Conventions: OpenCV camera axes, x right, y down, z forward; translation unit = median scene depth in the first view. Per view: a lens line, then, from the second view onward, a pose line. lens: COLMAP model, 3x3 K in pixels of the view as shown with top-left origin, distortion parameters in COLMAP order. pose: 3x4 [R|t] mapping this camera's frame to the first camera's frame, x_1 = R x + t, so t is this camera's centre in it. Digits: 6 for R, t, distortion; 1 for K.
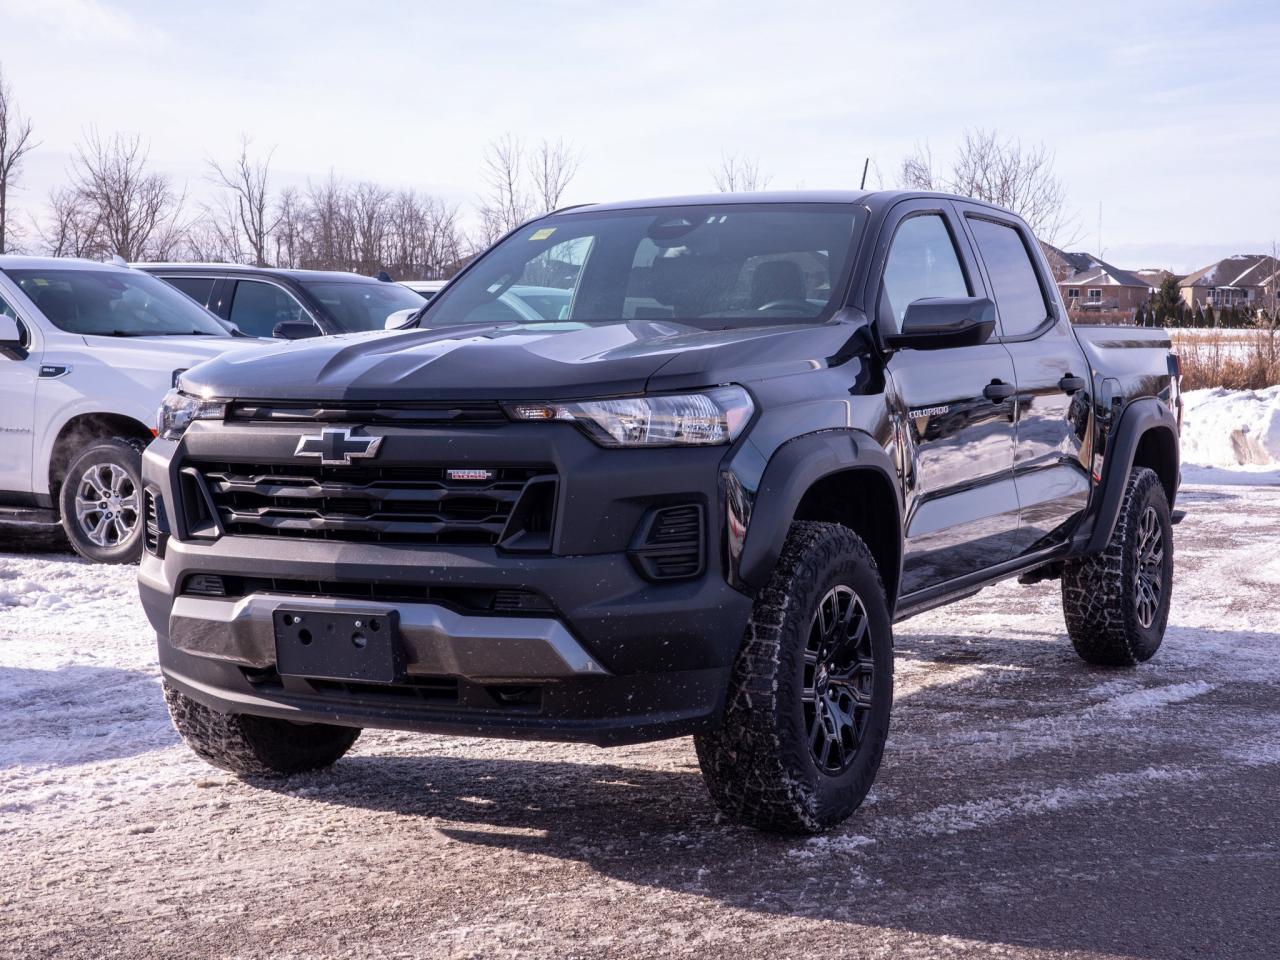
lens RADIAL K [[2091.9, 0, 678.3], [0, 2091.9, 518.8], [0, 0, 1]] dist [0.044568, 0.000000]
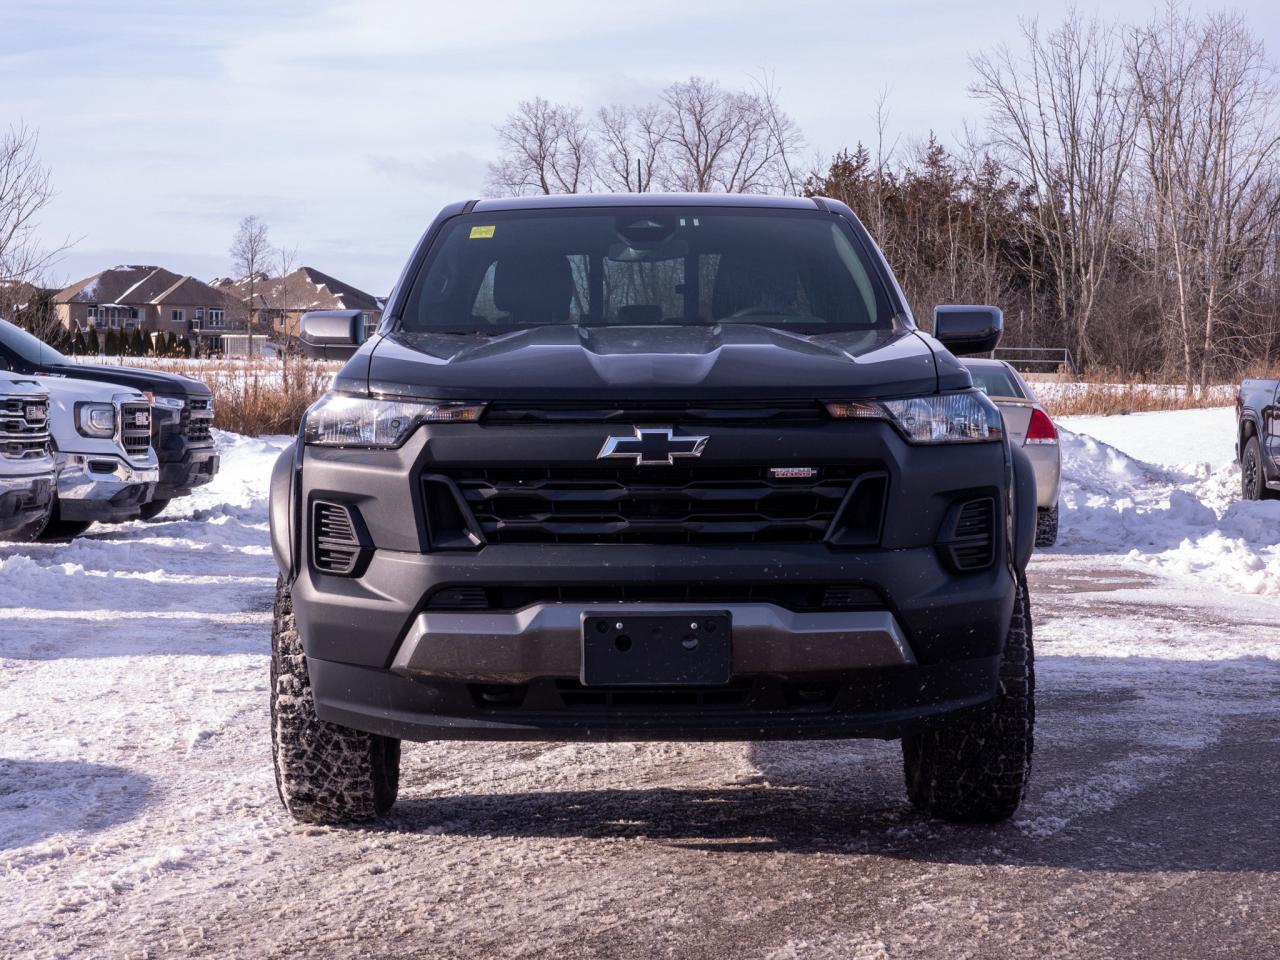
lens RADIAL K [[2672.9, 0, 638.5], [0, 2672.9, 477.1], [0, 0, 1]] dist [0.030872, 0.000000]
pose [[0.896924, -0.014870, 0.441935, -0.664433], [0.034859, 0.998702, -0.037144, 0.023751], [-0.440809, 0.048721, 0.896278, -0.109276]]
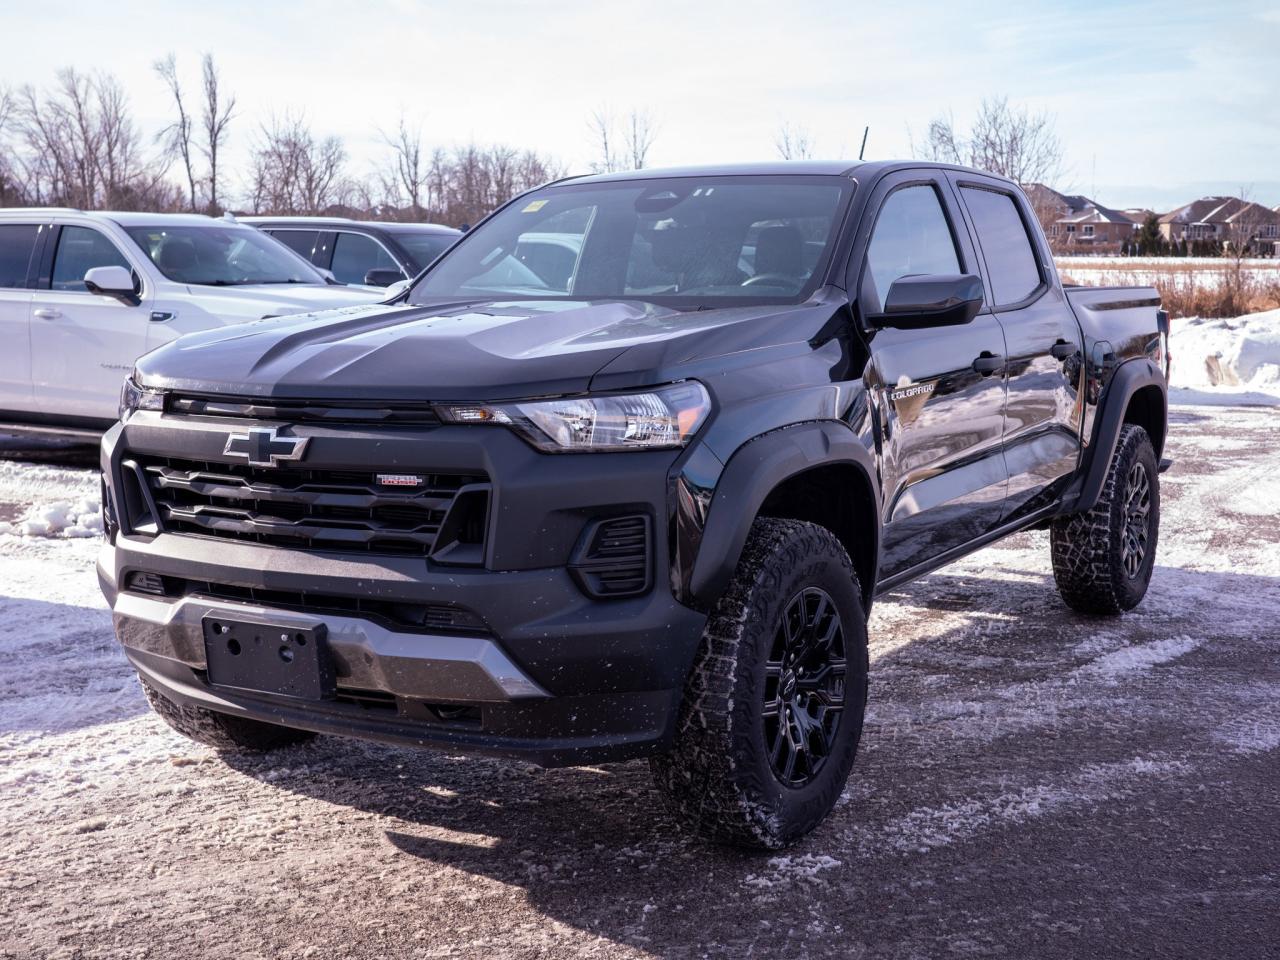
lens RADIAL K [[1657.8, 0, 636.5], [0, 1657.8, 494.3], [0, 0, 1]] dist [0.044171, 0.000000]
pose [[0.997765, 0.008363, -0.066291, 0.048605], [-0.004986, 0.998690, 0.050934, -0.047758], [0.066630, -0.050490, 0.996499, 0.246910]]
